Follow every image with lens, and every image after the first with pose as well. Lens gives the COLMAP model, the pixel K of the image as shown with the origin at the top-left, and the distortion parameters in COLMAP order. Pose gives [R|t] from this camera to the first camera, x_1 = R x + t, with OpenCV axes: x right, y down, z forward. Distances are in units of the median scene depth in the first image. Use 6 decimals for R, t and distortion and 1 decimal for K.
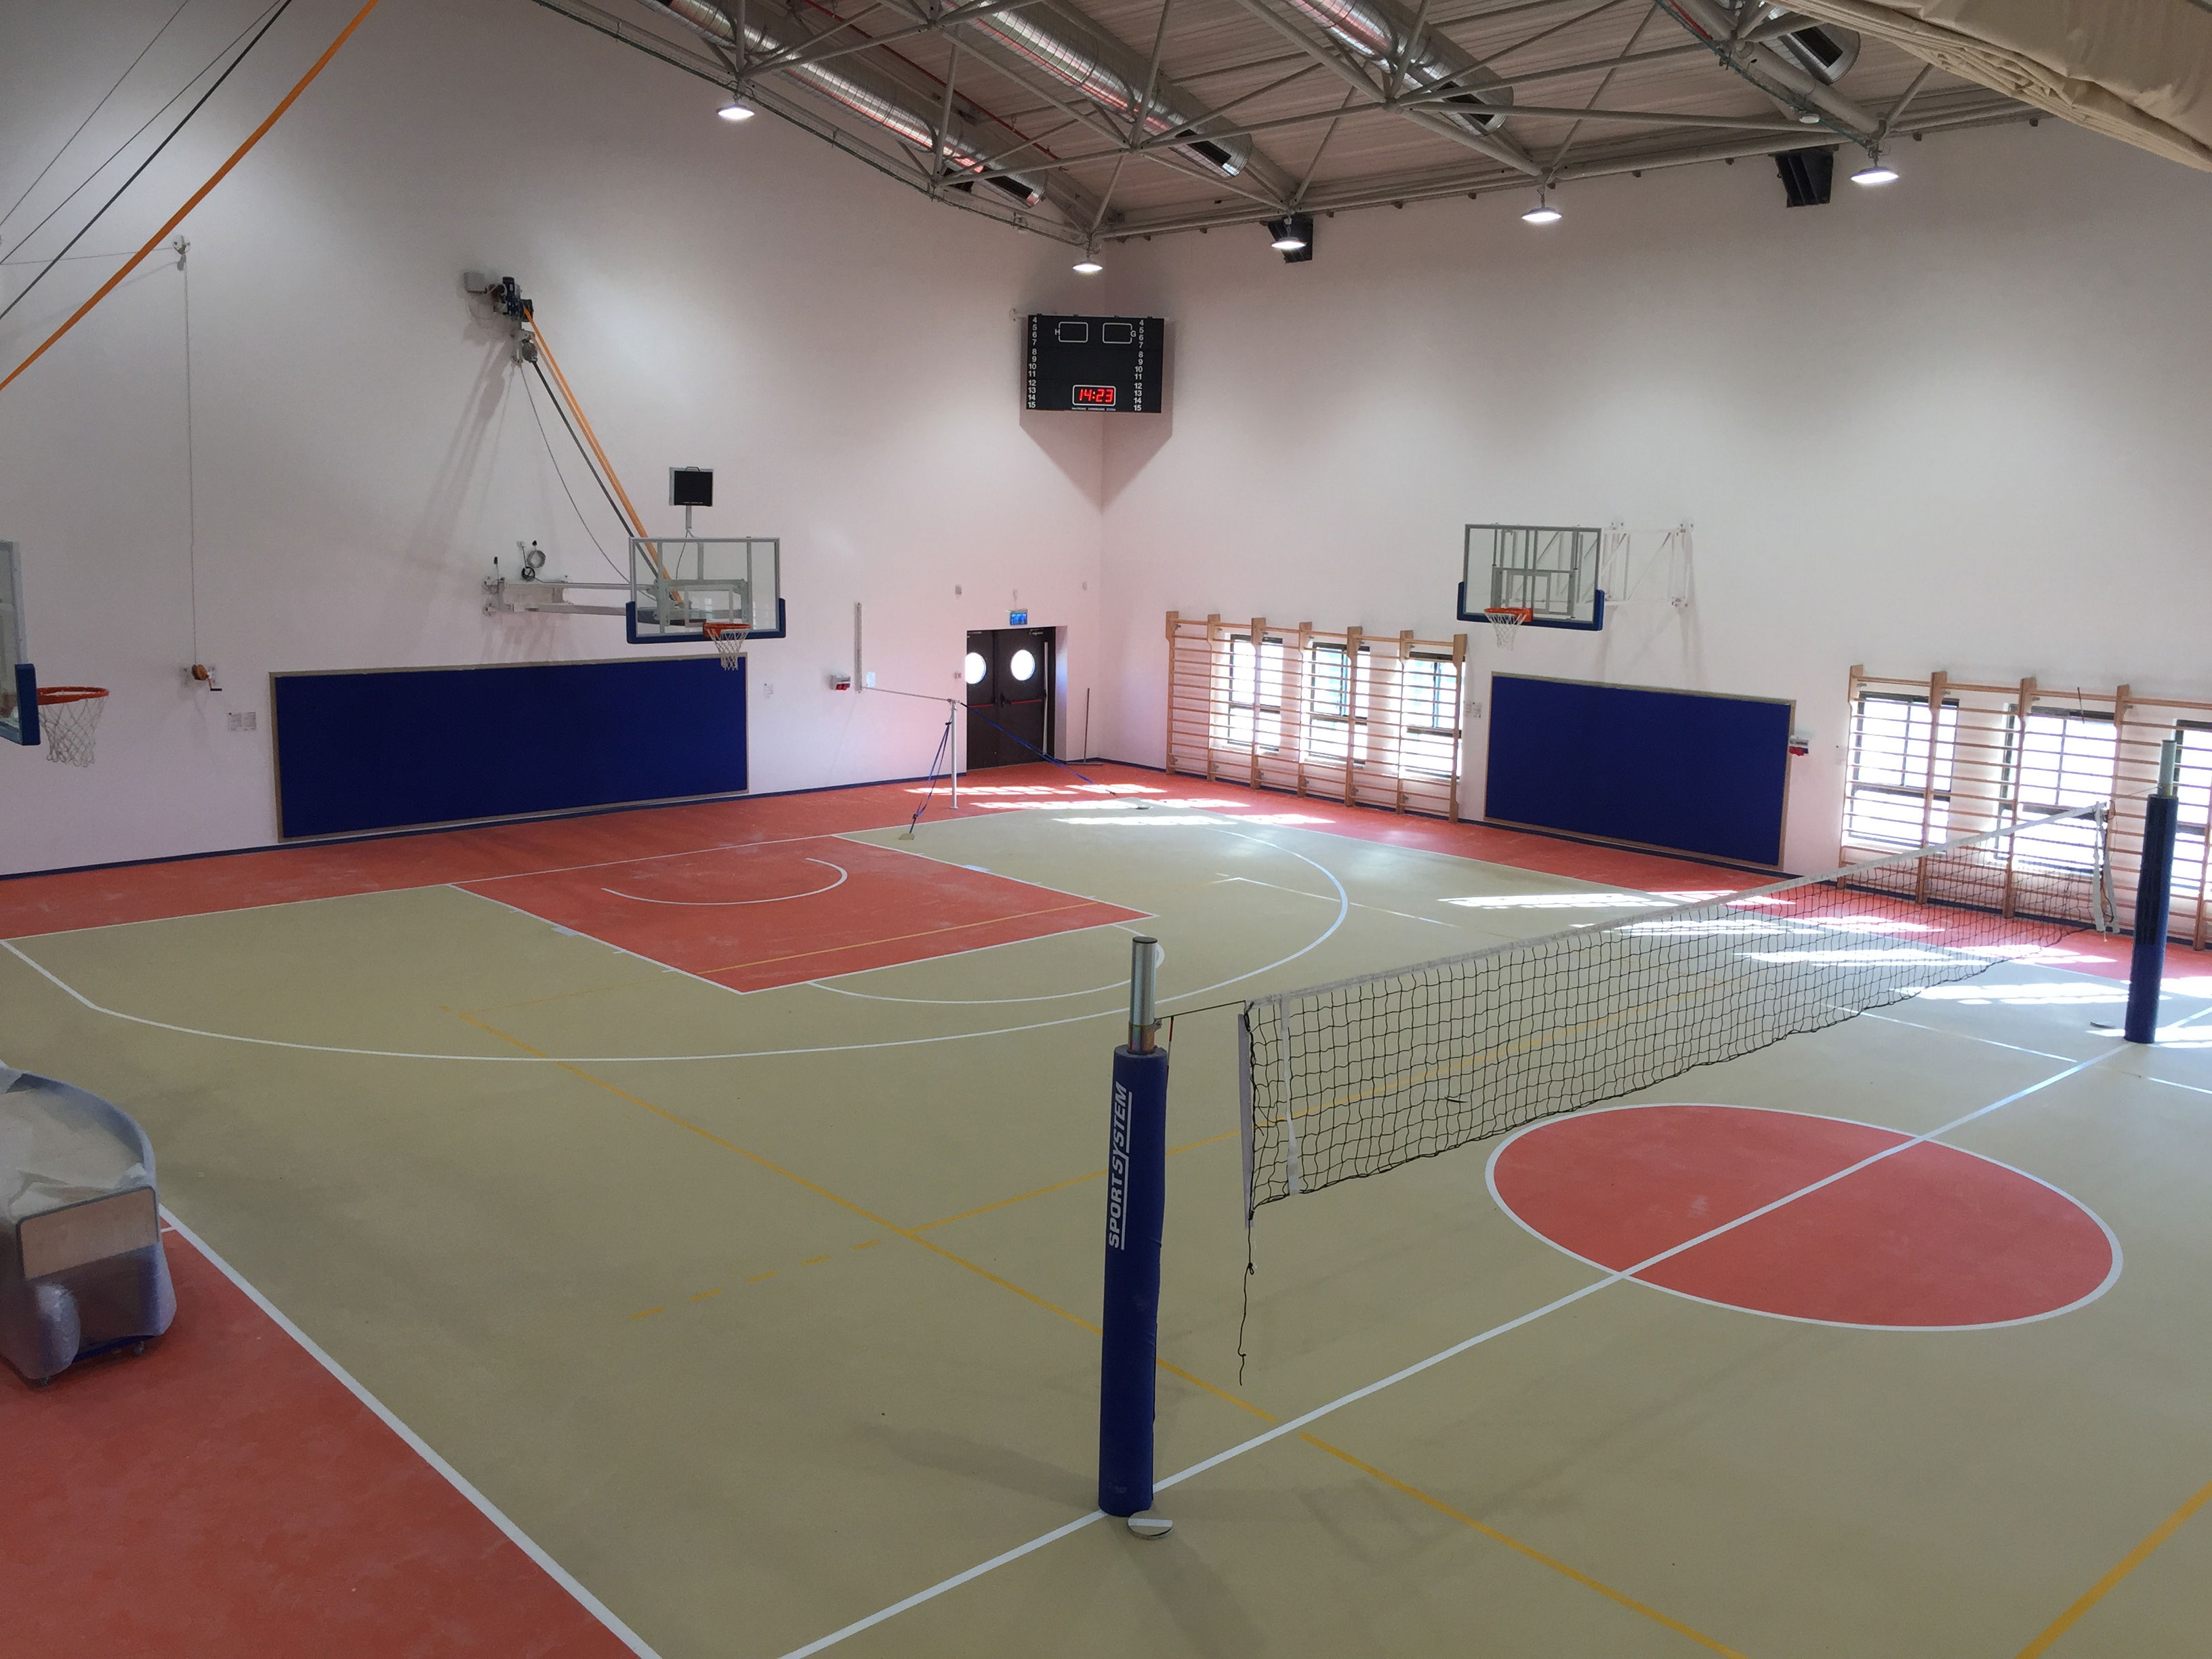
lens RADIAL K [[1882.4, 0, 1106.0], [0, 1882.4, 829.5], [0, 0, 1]] dist [0.096250, -0.120303]
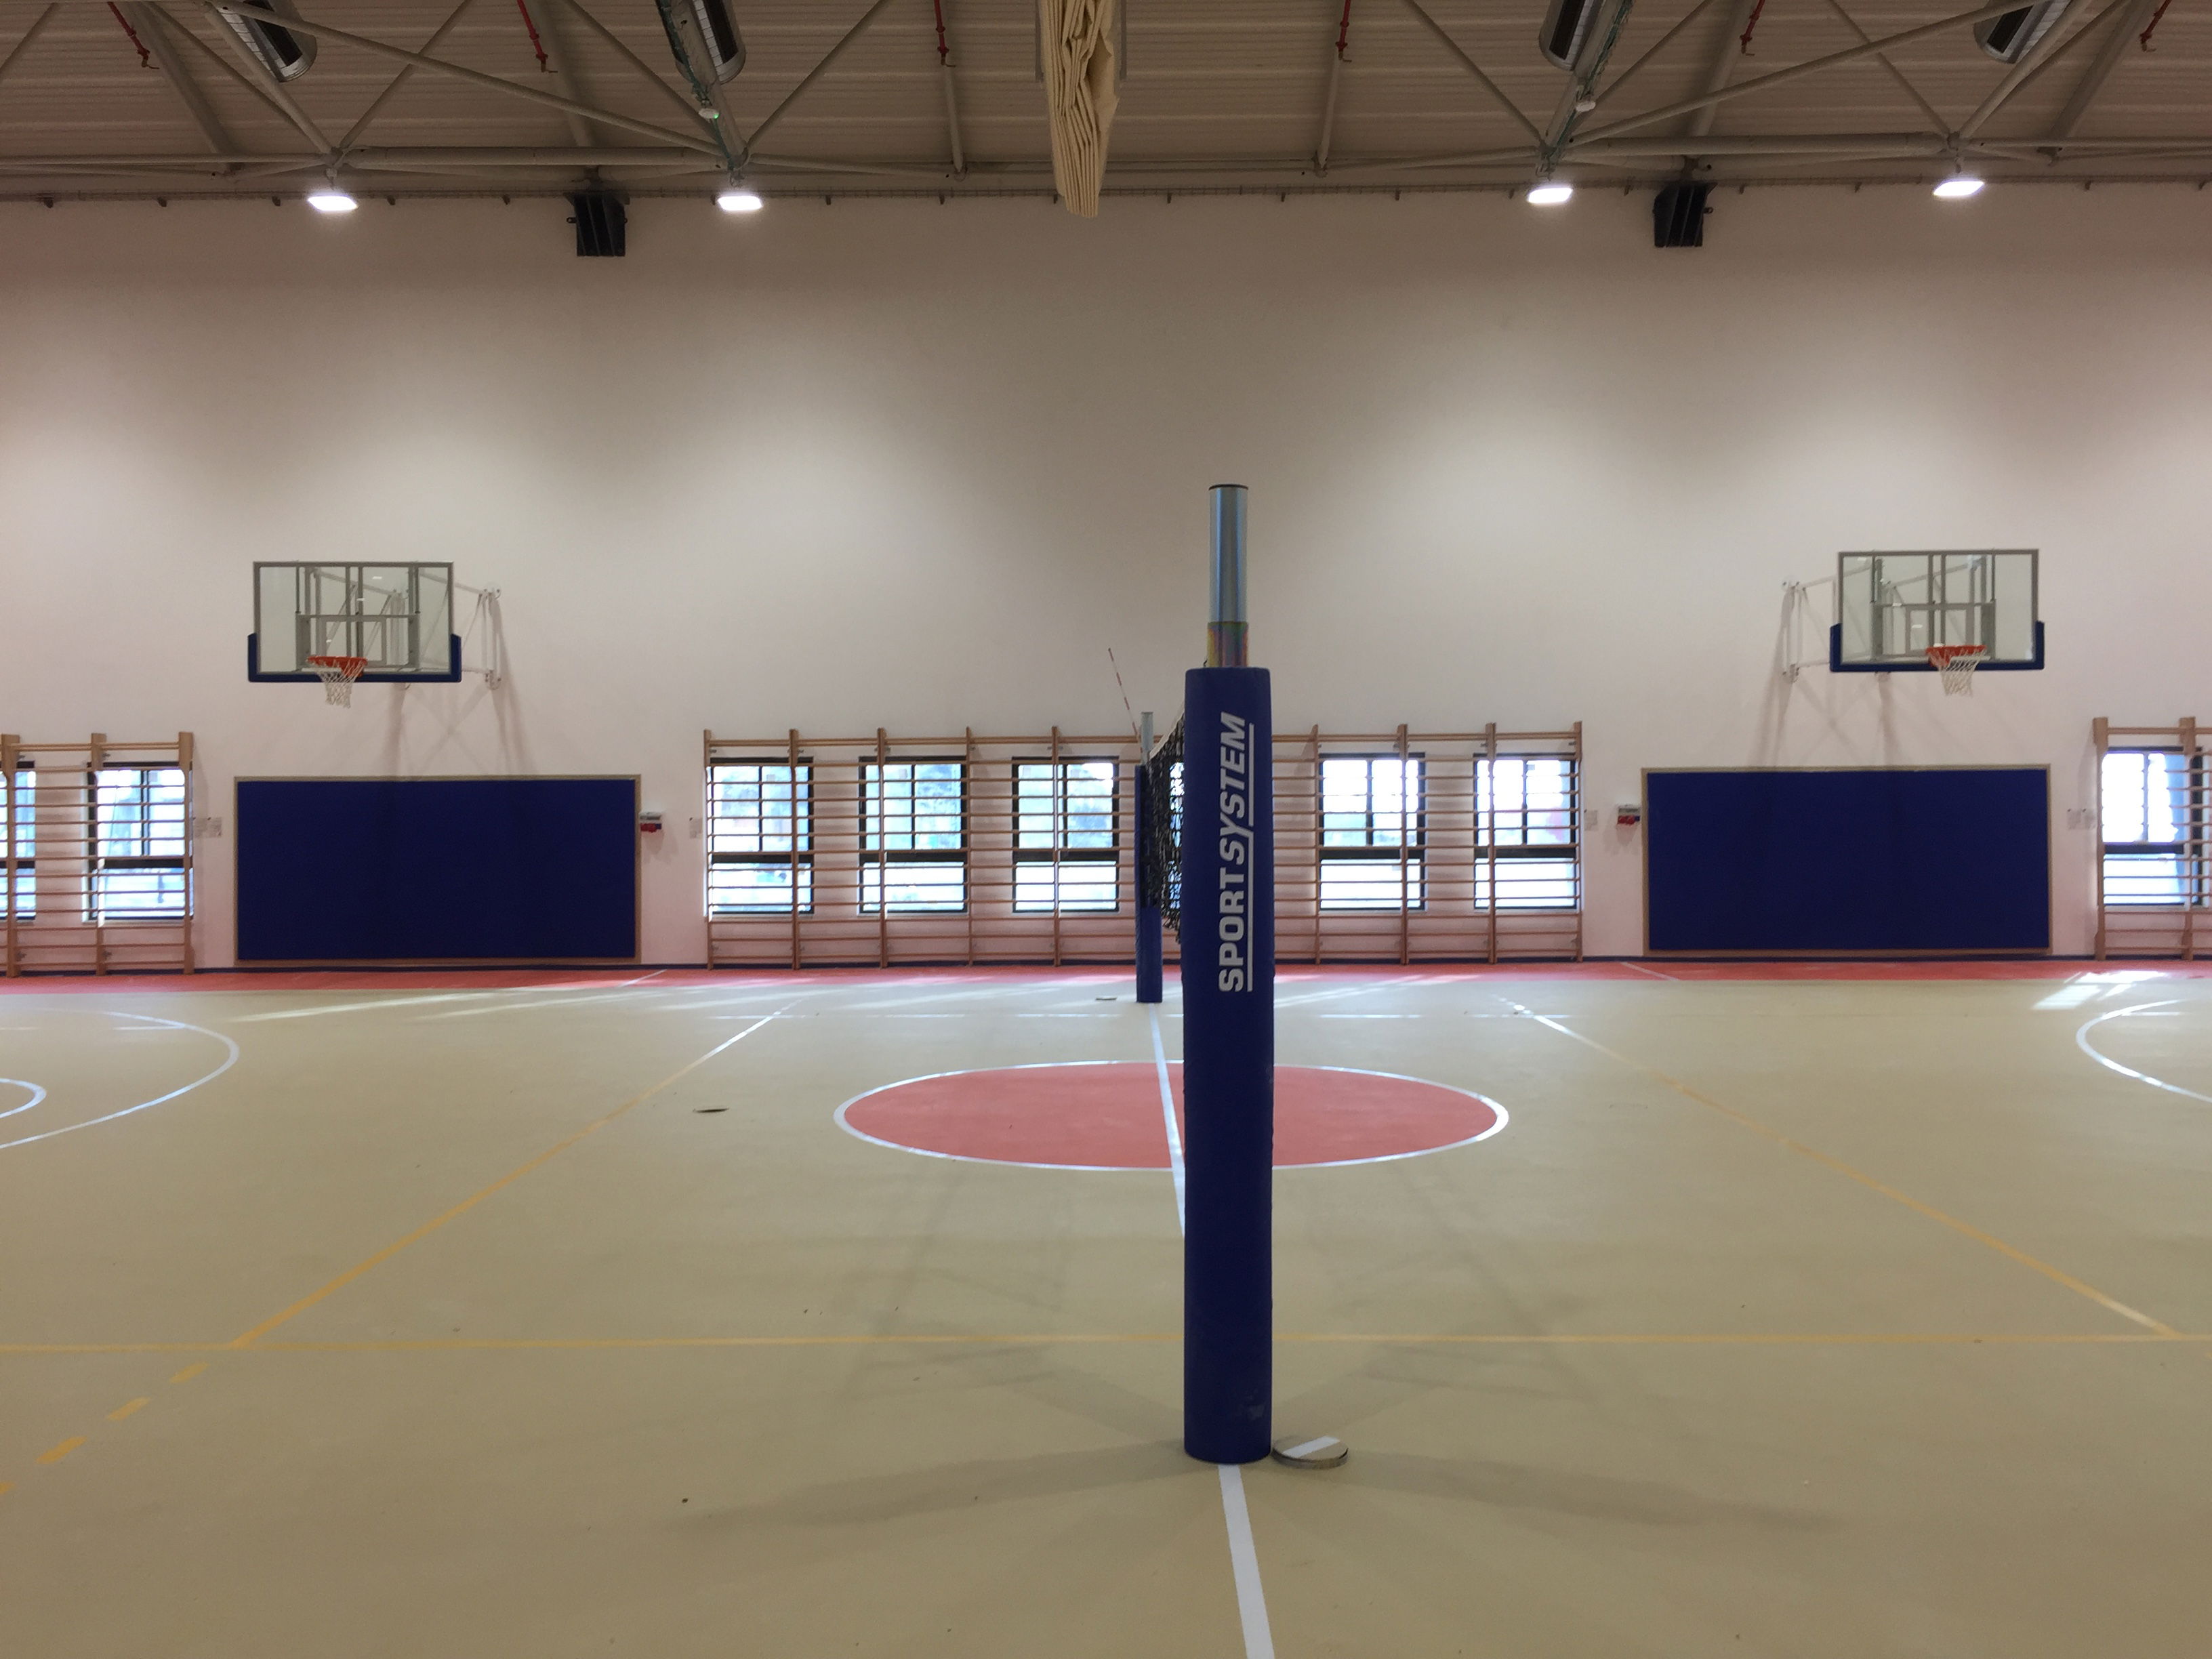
lens RADIAL K [[1882.4, 0, 1106.0], [0, 1882.4, 829.5], [0, 0, 1]] dist [0.096250, -0.120303]
pose [[0.668434, -0.027607, 0.743259, -0.175245], [0.147902, 0.984288, -0.096452, 0.082511], [-0.728917, 0.174401, 0.662015, 0.230299]]
